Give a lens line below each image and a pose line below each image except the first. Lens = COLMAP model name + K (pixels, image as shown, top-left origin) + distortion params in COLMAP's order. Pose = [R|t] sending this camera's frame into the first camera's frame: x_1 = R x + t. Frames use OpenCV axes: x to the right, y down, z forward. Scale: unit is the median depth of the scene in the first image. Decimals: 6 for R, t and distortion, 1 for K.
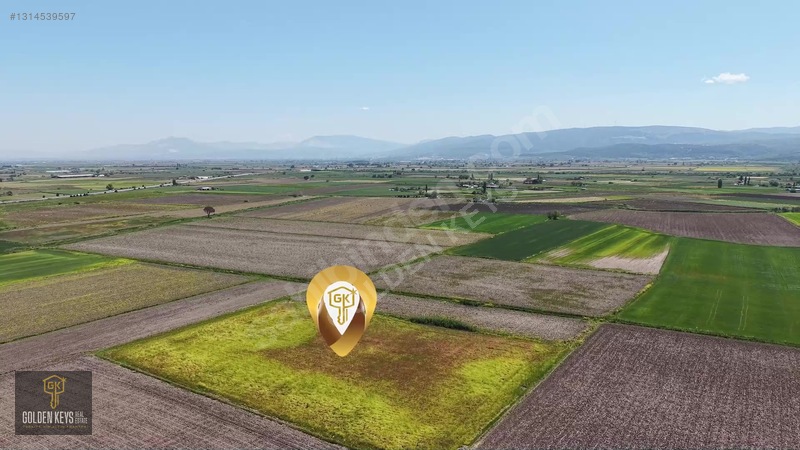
lens RADIAL K [[566.4, 0, 399.9], [0, 566.4, 220.6], [0, 0, 1]] dist [0.050351, -0.066598]
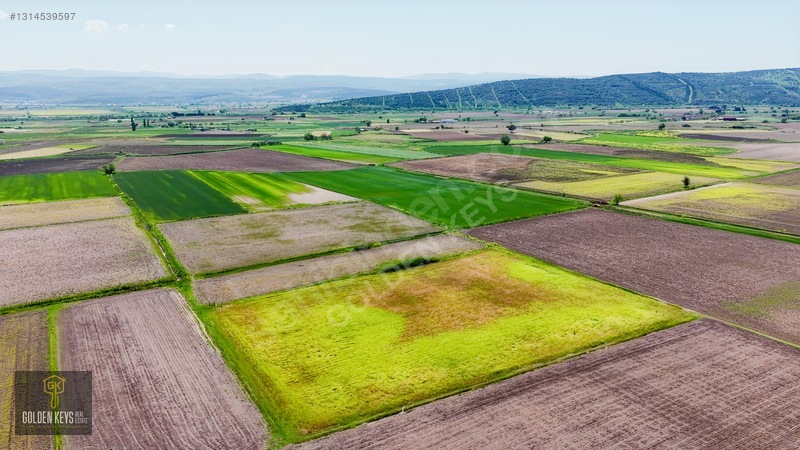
lens RADIAL K [[566.4, 0, 398.4], [0, 566.4, 223.3], [0, 0, 1]] dist [0.050351, -0.066598]
pose [[0.435544, -0.195982, 0.878574, -0.813589], [0.105481, 0.980400, 0.166404, -0.067612], [-0.893966, 0.020196, 0.447680, 0.529786]]
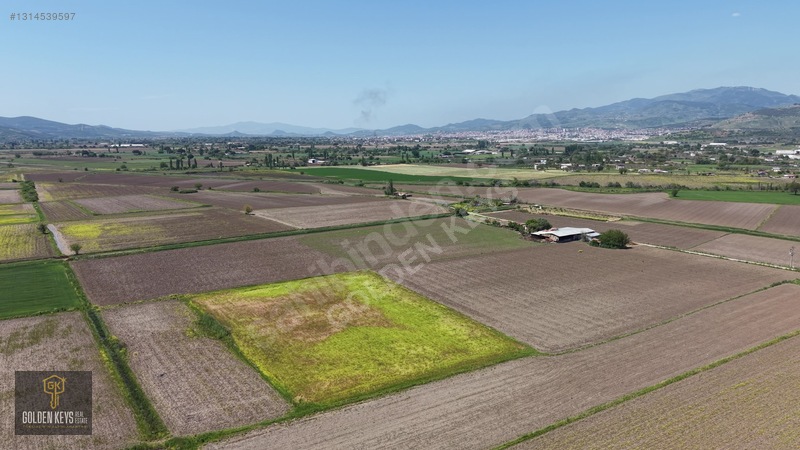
lens RADIAL K [[566.4, 0, 399.0], [0, 566.4, 228.2], [0, 0, 1]] dist [0.050351, -0.066598]
pose [[-0.901359, -0.064831, 0.428192, -0.620349], [0.056957, 0.962397, 0.265610, -0.224632], [-0.429311, 0.263798, -0.863772, 1.633215]]
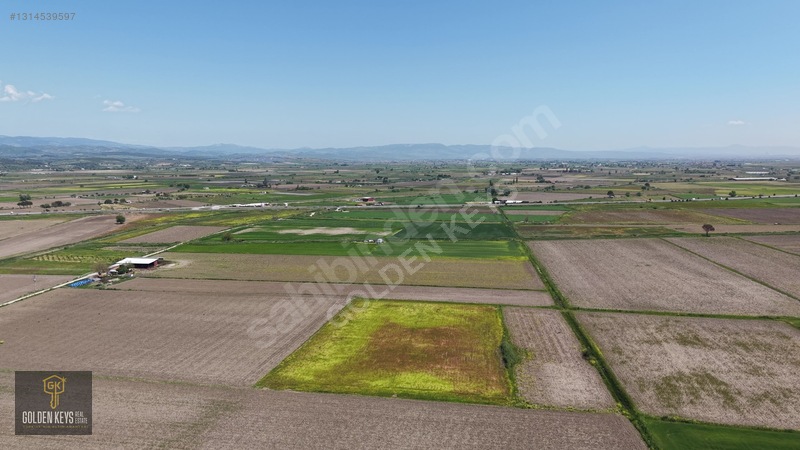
lens RADIAL K [[566.4, 0, 403.6], [0, 566.4, 222.6], [0, 0, 1]] dist [0.050351, -0.066598]
pose [[0.394530, 0.112570, -0.911962, 0.944311], [-0.103919, 0.991566, 0.077439, -0.132226], [0.912988, 0.064218, 0.402901, 0.343638]]
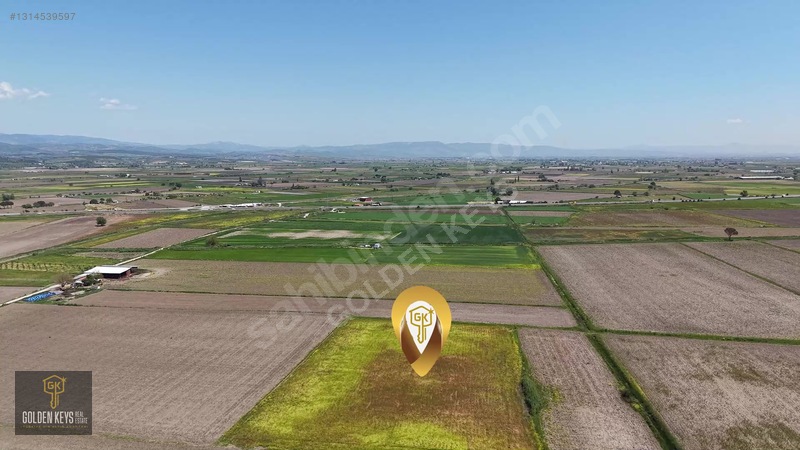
lens RADIAL K [[566.4, 0, 402.8], [0, 566.4, 224.6], [0, 0, 1]] dist [0.050351, -0.066598]
pose [[0.395682, 0.118862, -0.910663, 0.766501], [-0.104482, 0.990977, 0.083947, -0.138600], [0.912425, 0.061932, 0.404531, 0.416275]]
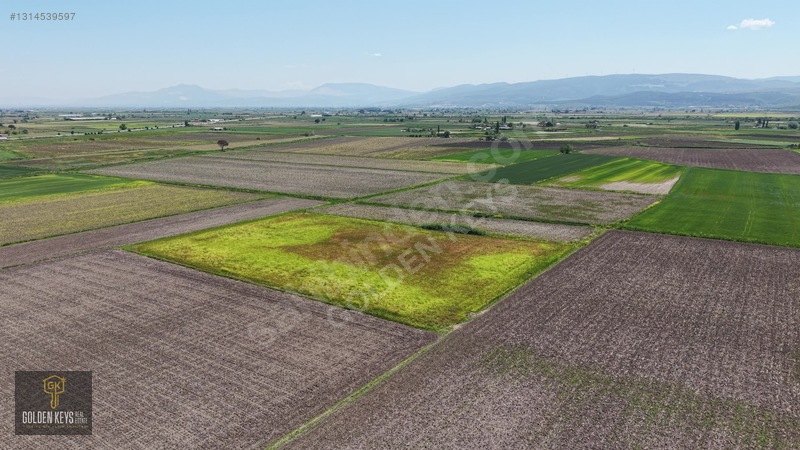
lens RADIAL K [[566.4, 0, 400.1], [0, 566.4, 221.5], [0, 0, 1]] dist [0.050351, -0.066598]
pose [[0.999790, 0.007551, -0.019025, -0.001342], [-0.005832, 0.996025, 0.088886, 0.074327], [0.019620, -0.088756, 0.995860, -0.028056]]
